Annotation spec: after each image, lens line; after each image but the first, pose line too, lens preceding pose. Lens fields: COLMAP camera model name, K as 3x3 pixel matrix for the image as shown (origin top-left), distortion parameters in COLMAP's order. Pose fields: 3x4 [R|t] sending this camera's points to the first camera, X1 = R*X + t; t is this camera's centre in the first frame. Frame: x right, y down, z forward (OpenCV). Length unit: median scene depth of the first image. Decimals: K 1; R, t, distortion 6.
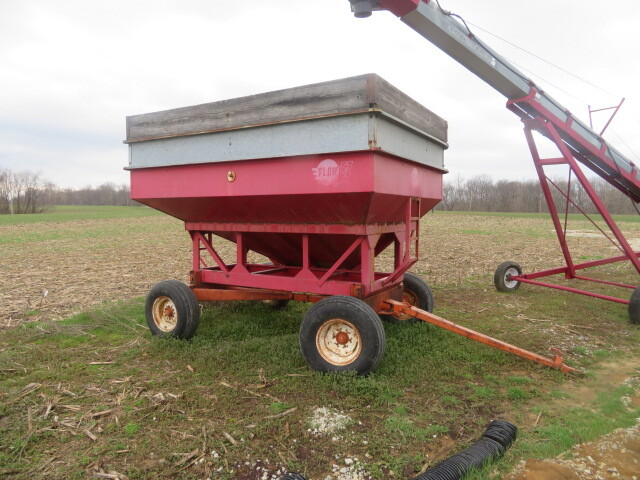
lens RADIAL K [[462.1, 0, 325.3], [0, 462.1, 238.1], [0, 0, 1]] dist [-0.010198, 0.002782]
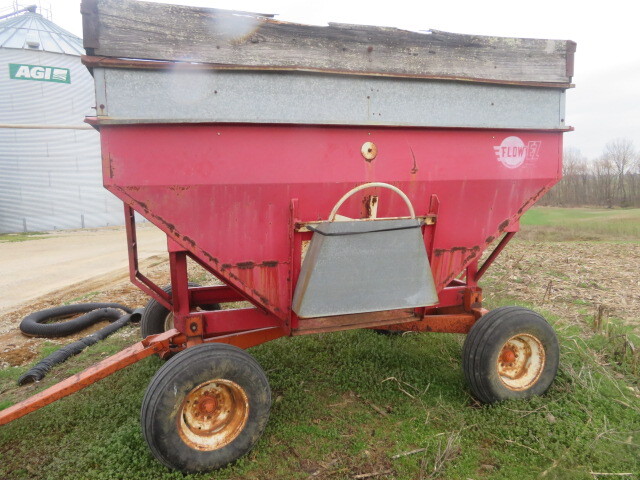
lens RADIAL K [[462.1, 0, 319.6], [0, 462.1, 238.2], [0, 0, 1]] dist [-0.010198, 0.002782]
pose [[0.681620, -0.090218, 0.726123, -0.727381], [0.065940, 0.995906, 0.061838, -0.059926], [-0.728729, 0.005730, 0.684778, 0.630478]]
